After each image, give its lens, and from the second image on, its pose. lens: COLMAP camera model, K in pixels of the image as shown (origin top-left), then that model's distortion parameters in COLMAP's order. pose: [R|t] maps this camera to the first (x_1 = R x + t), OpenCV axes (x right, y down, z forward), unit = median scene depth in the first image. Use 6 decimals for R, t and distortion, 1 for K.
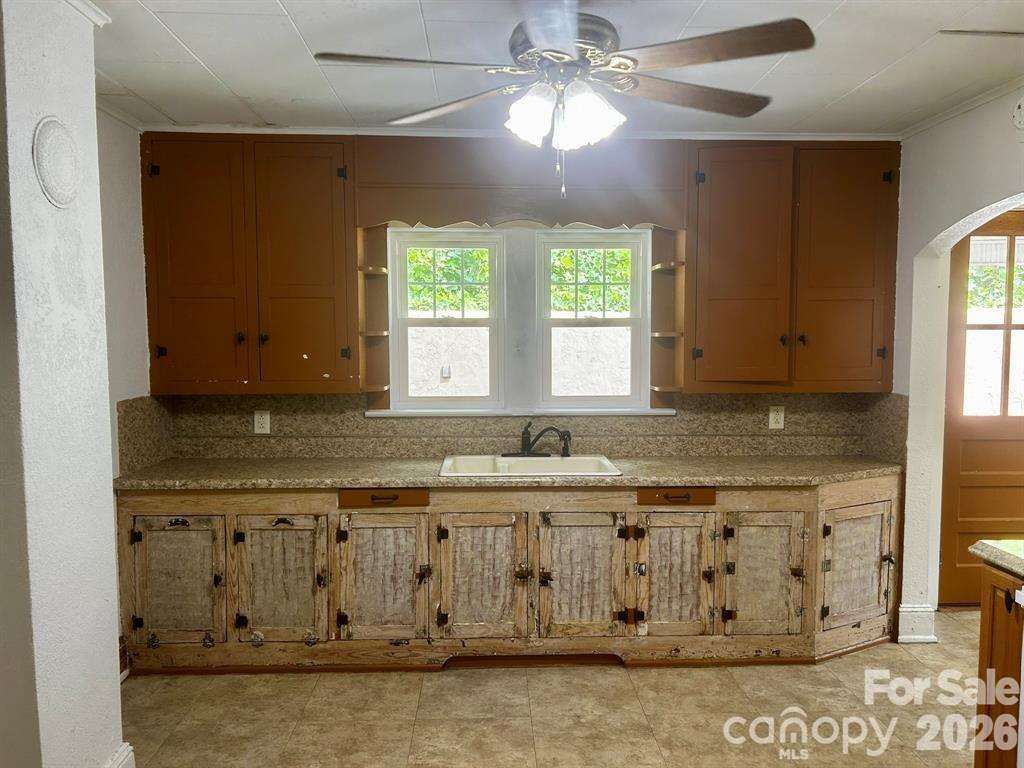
lens RADIAL K [[763.4, 0, 511.7], [0, 763.4, 383.0], [0, 0, 1]] dist [0.003668, 0.002940]
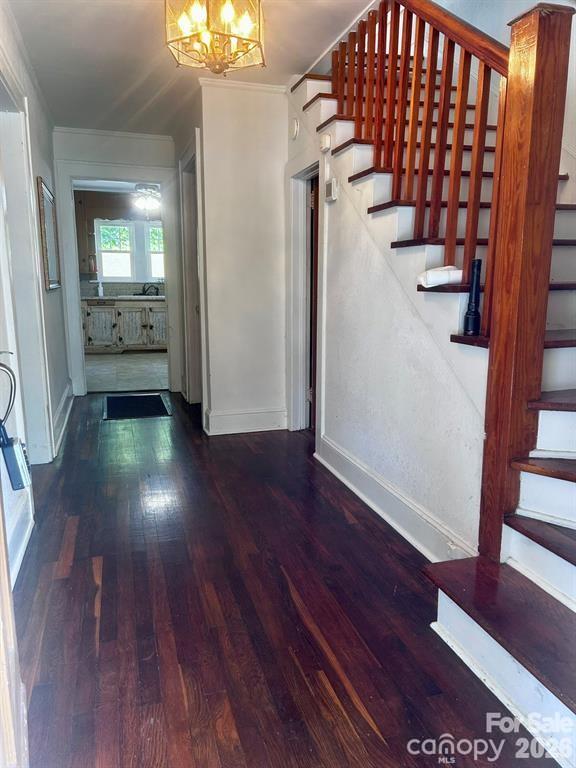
lens RADIAL K [[572.6, 0, 287.7], [0, 572.6, 387.4], [0, 0, 1]] dist [0.003668, 0.002940]
pose [[0.967190, -0.041588, 0.250627, -0.019461], [0.011768, 0.992785, 0.119325, 0.225402], [-0.253781, -0.112461, 0.960702, -1.653135]]
